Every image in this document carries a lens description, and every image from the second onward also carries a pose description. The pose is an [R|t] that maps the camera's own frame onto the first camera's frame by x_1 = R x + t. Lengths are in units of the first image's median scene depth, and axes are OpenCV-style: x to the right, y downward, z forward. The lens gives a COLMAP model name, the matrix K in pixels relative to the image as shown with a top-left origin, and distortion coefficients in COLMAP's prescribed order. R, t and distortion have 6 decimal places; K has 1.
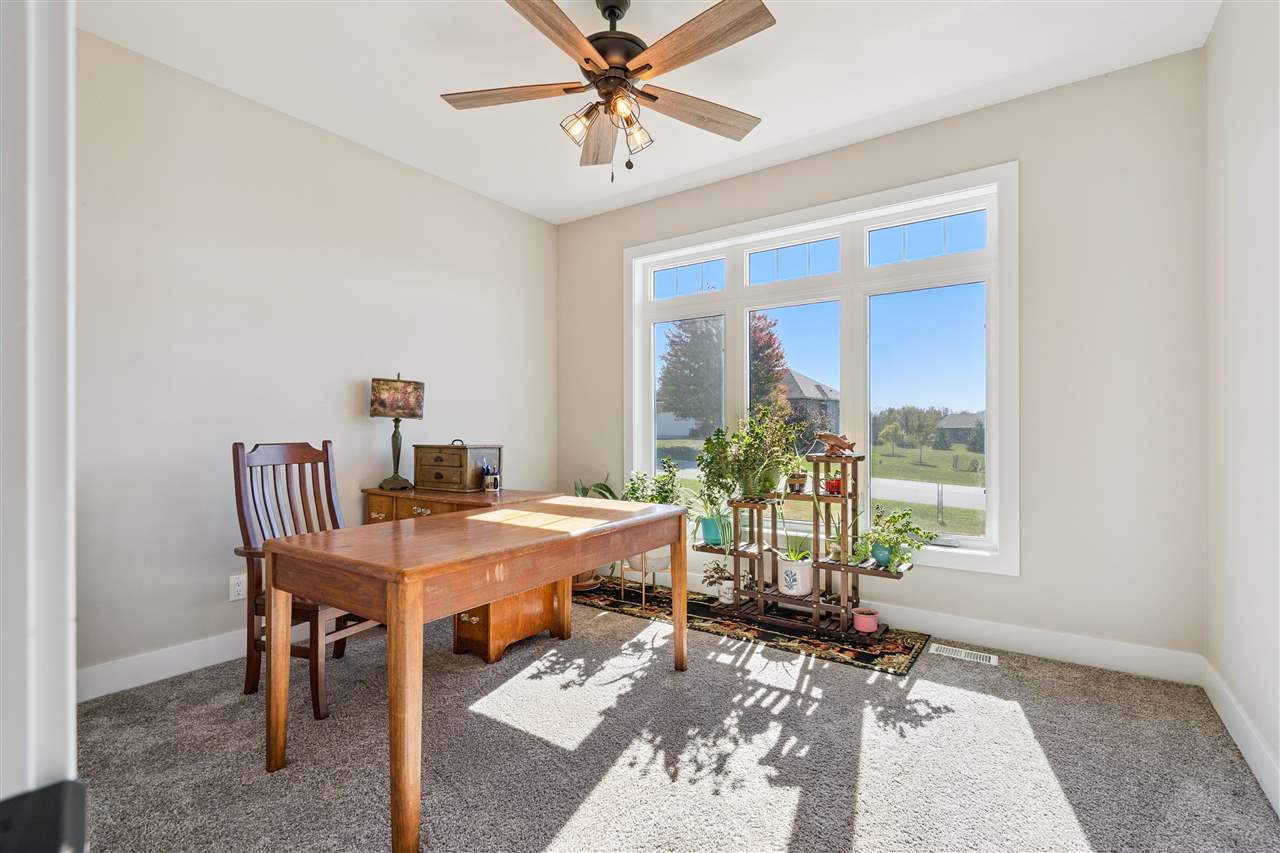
lens RADIAL K [[586.0, 0, 640.3], [0, 586.0, 423.0], [0, 0, 1]] dist [0.000075, 0.001073]
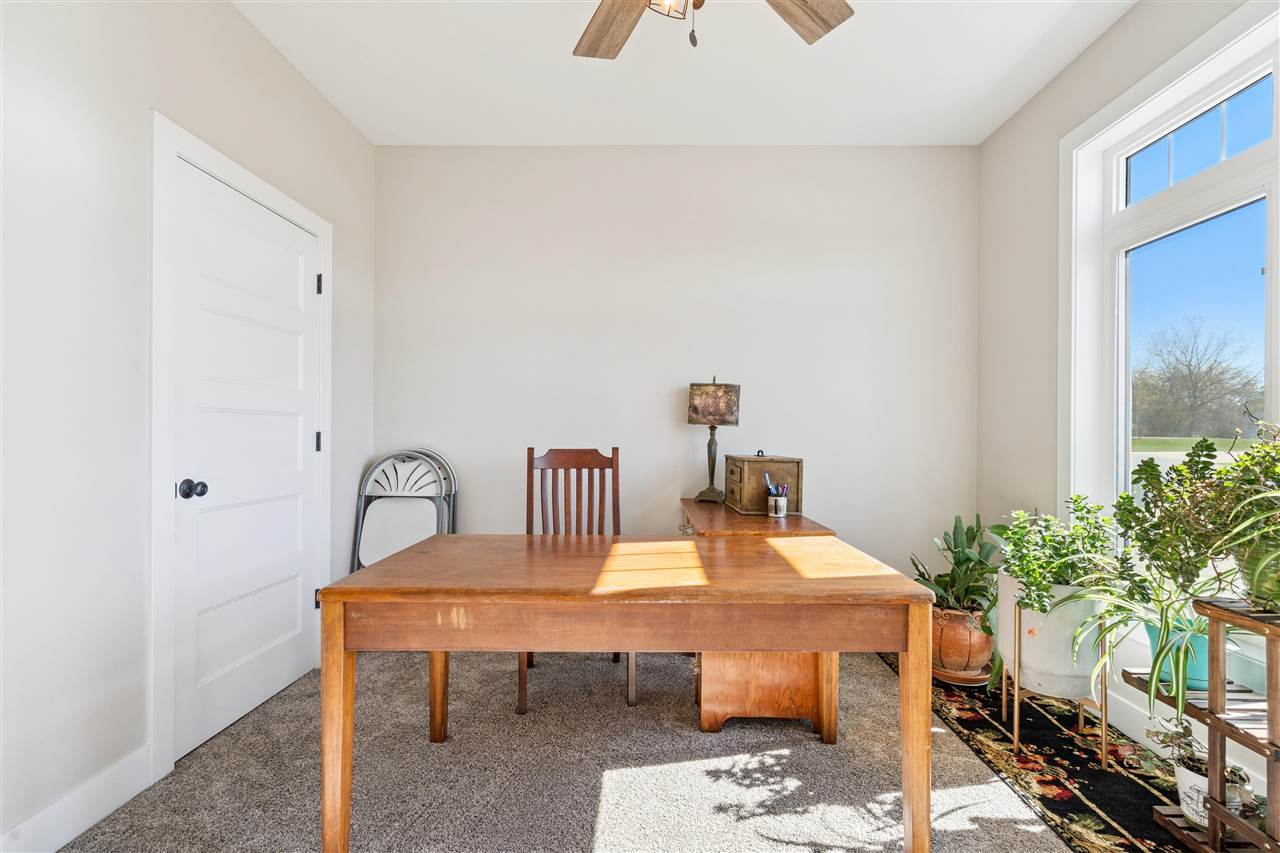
lens RADIAL K [[586.0, 0, 642.4], [0, 586.0, 434.8], [0, 0, 1]] dist [0.000075, 0.001073]
pose [[0.566597, 0.005012, -0.823980, 0.290048], [0.000659, 0.999978, 0.006536, 0.000856], [0.823995, -0.004247, 0.566582, 0.394208]]
